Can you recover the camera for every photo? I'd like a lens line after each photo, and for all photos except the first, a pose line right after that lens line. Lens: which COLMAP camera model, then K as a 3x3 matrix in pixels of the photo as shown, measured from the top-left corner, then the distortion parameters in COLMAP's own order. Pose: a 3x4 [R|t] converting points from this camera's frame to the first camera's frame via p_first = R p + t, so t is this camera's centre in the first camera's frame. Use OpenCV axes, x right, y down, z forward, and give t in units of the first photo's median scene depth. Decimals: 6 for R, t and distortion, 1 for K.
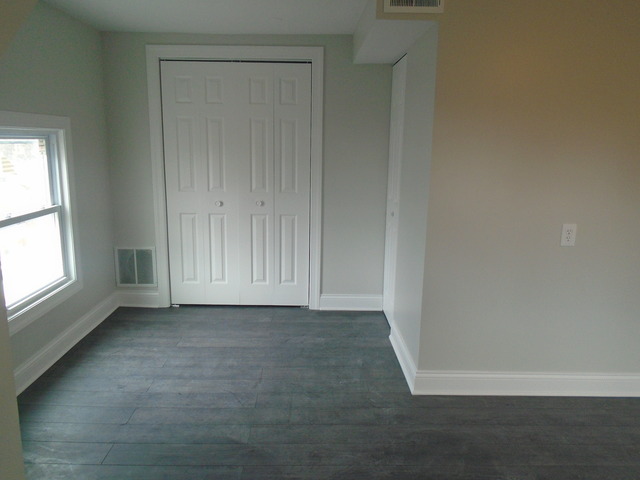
lens RADIAL K [[490.5, 0, 319.2], [0, 490.5, 242.0], [0, 0, 1]] dist [-0.002774, -0.003332]
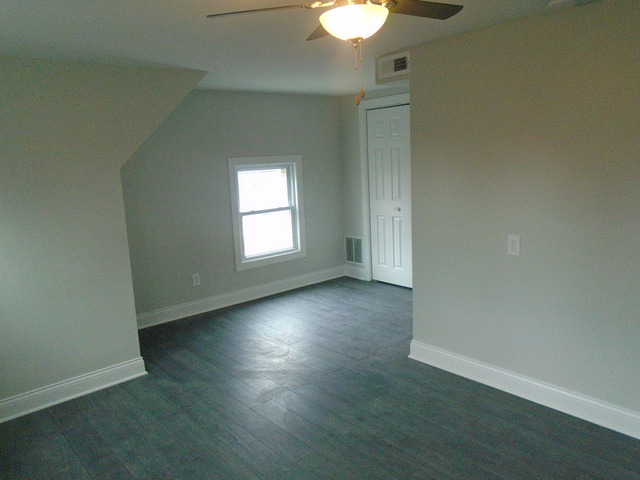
lens RADIAL K [[490.5, 0, 318.4], [0, 490.5, 241.8], [0, 0, 1]] dist [-0.002774, -0.003332]
pose [[0.638039, 0.086764, -0.765100, 0.832014], [-0.100508, 0.994515, 0.028963, -0.007753], [0.763416, 0.058420, 0.643260, -0.037205]]
